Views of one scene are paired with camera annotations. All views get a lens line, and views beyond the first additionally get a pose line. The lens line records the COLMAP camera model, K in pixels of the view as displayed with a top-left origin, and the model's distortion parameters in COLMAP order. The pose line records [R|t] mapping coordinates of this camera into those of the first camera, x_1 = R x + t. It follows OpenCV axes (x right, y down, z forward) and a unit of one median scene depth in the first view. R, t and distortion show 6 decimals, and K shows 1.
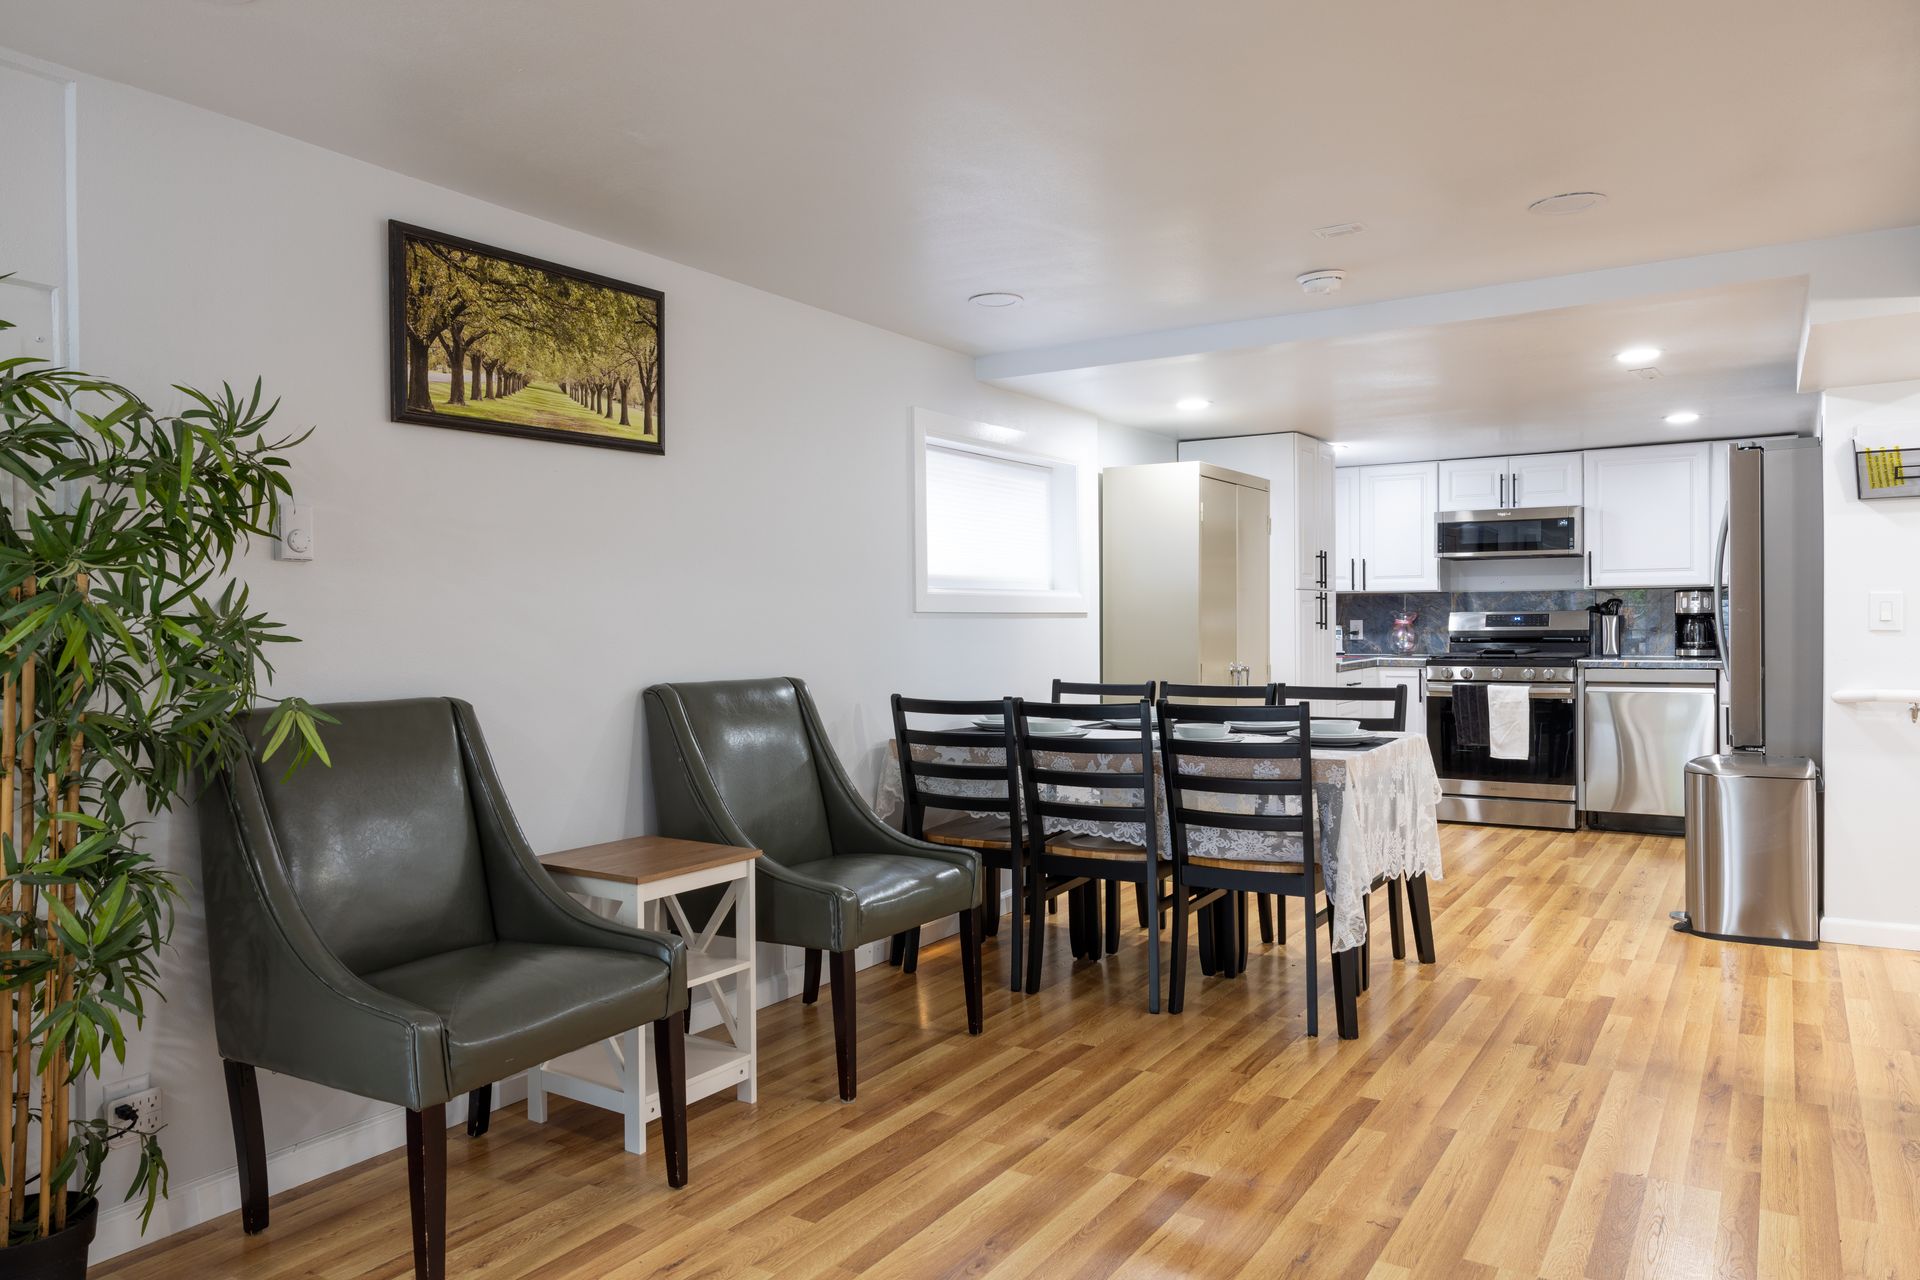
lens RADIAL K [[1265.1, 0, 970.3], [0, 1265.1, 635.4], [0, 0, 1]] dist [-0.002518, 0.000881]
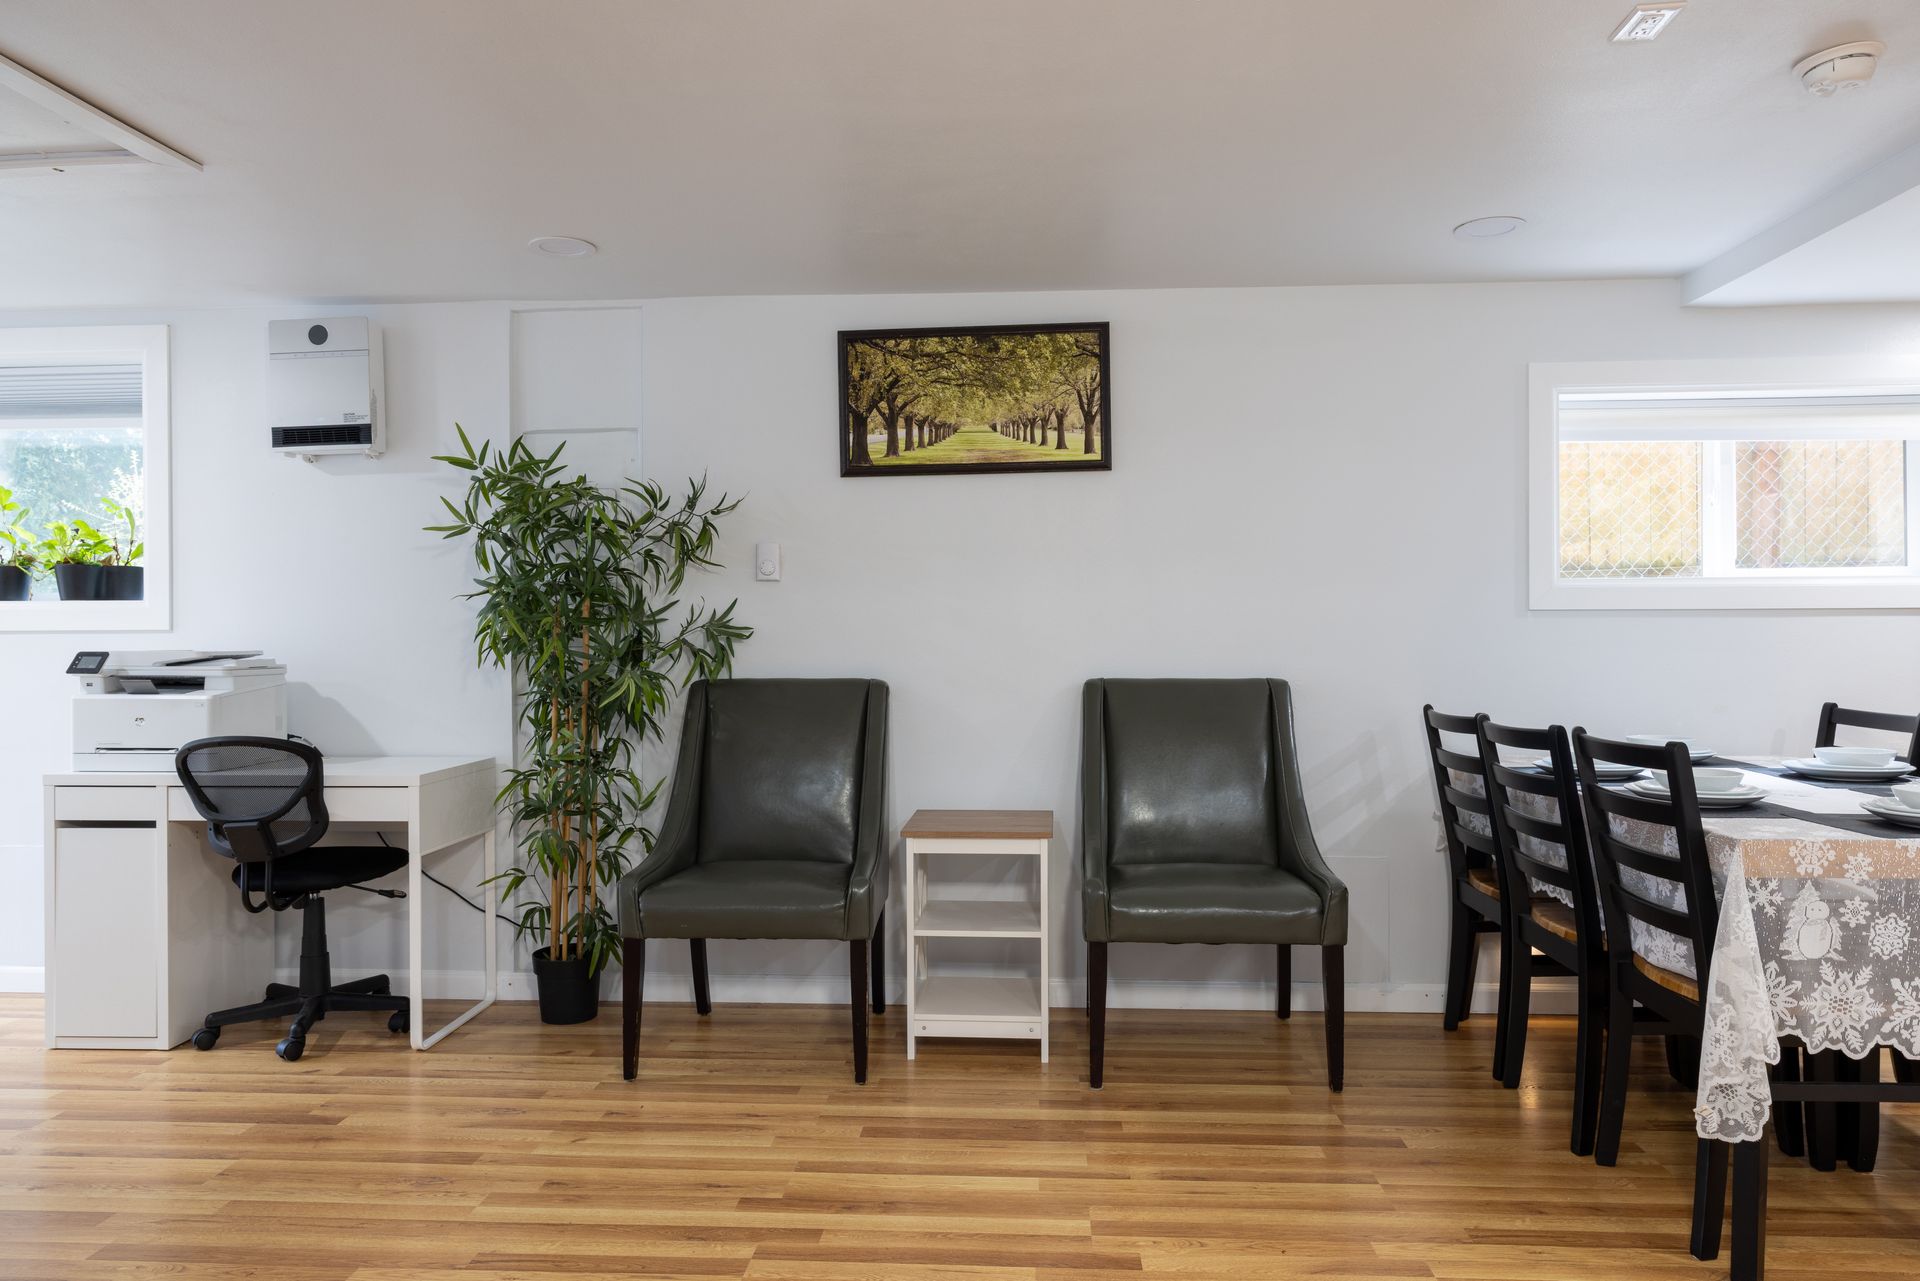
lens RADIAL K [[1265.1, 0, 970.3], [0, 1265.1, 635.9], [0, 0, 1]] dist [-0.002518, 0.000881]
pose [[0.496622, 0.008521, -0.867925, 0.715596], [-0.008292, 0.999953, 0.005073, -0.003535], [0.867927, 0.004677, 0.496669, 0.386063]]
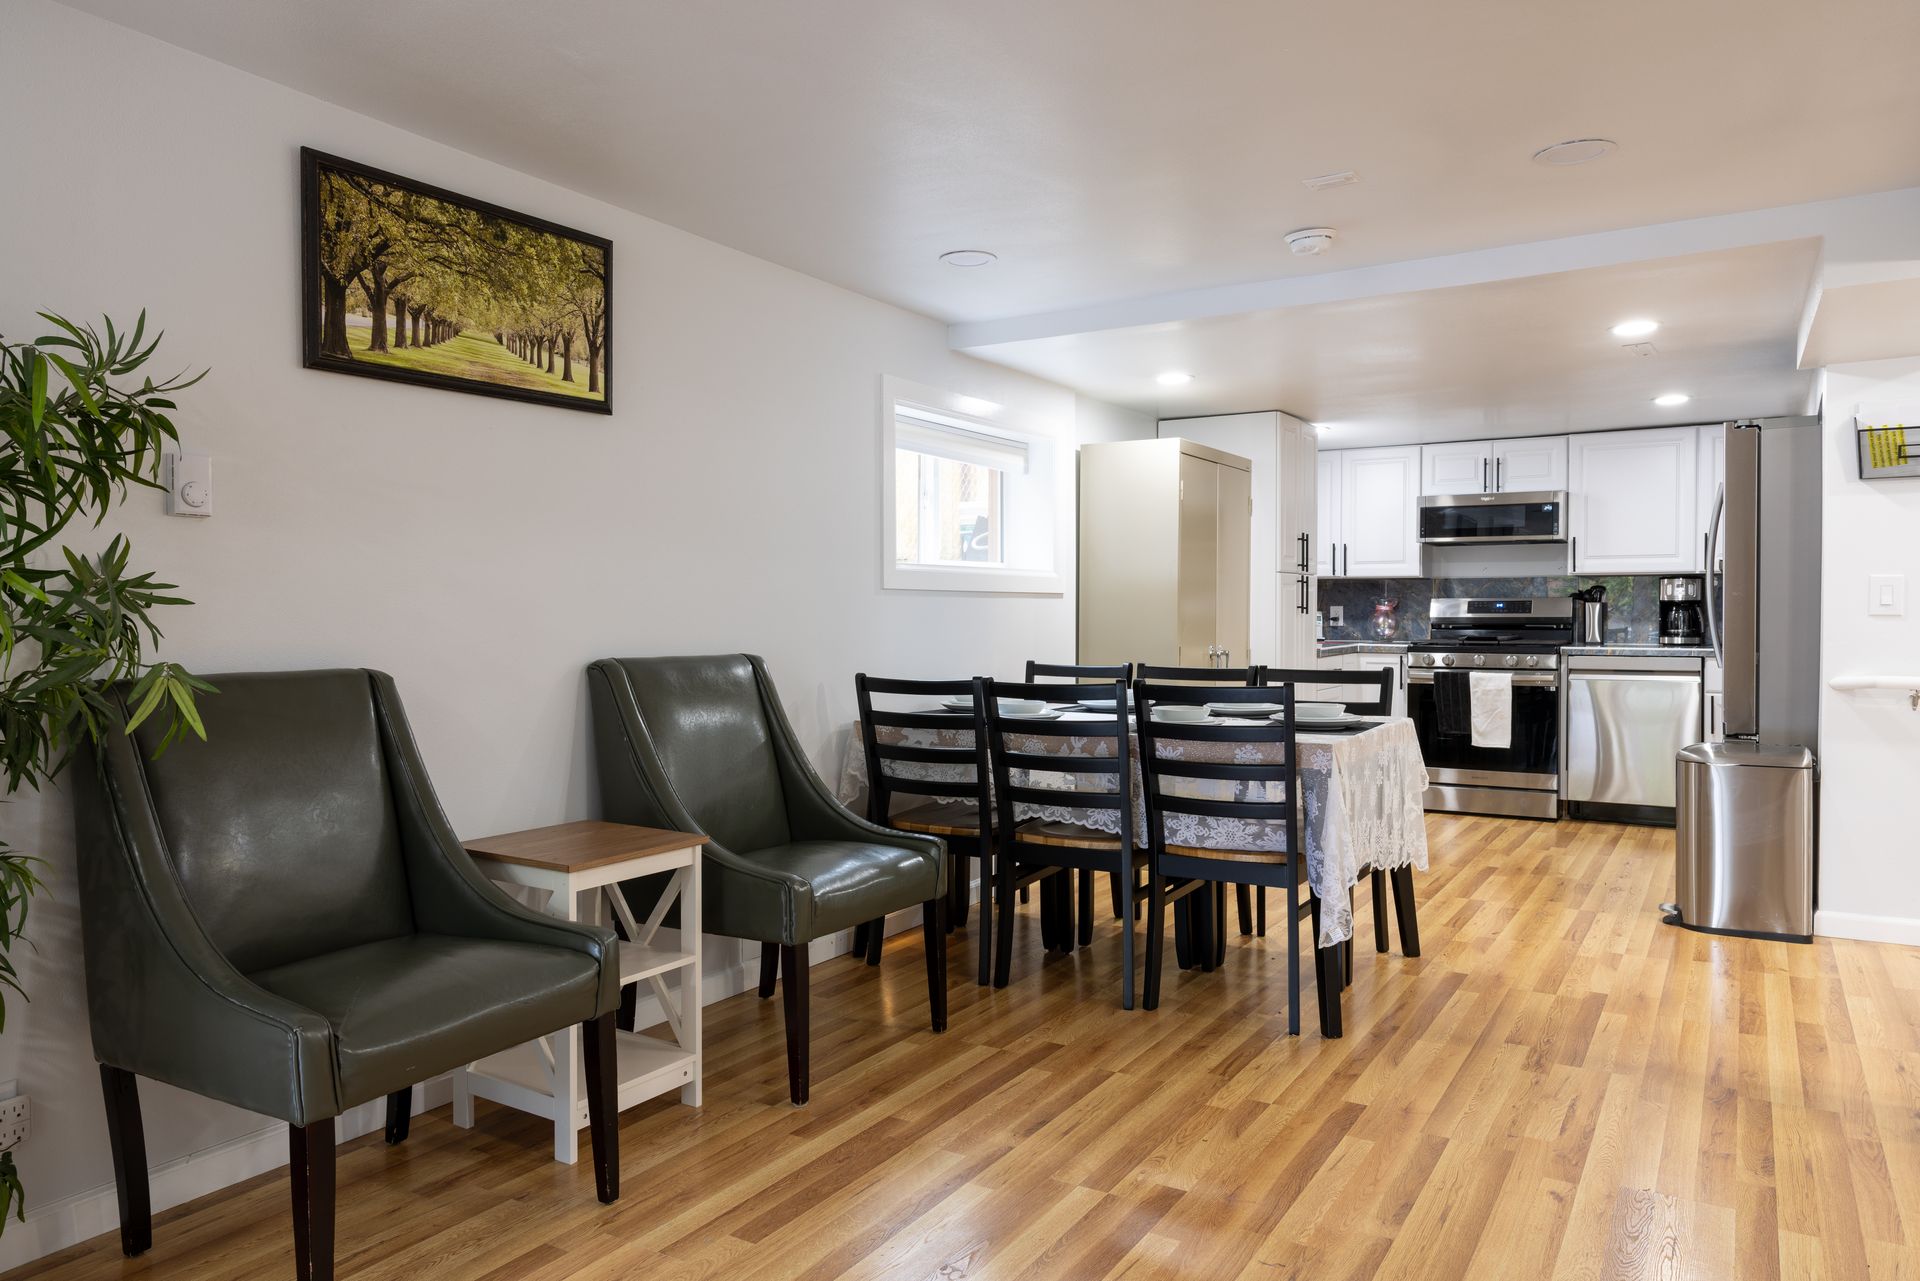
lens RADIAL K [[1251.6, 0, 970.3], [0, 1251.6, 634.9], [0, 0, 1]] dist [-0.005572, 0.002241]
pose [[0.999850, 0.007588, 0.015573, 0.011798], [-0.007716, 0.999937, 0.008189, 0.012026], [-0.015510, -0.008308, 0.999845, 0.074204]]
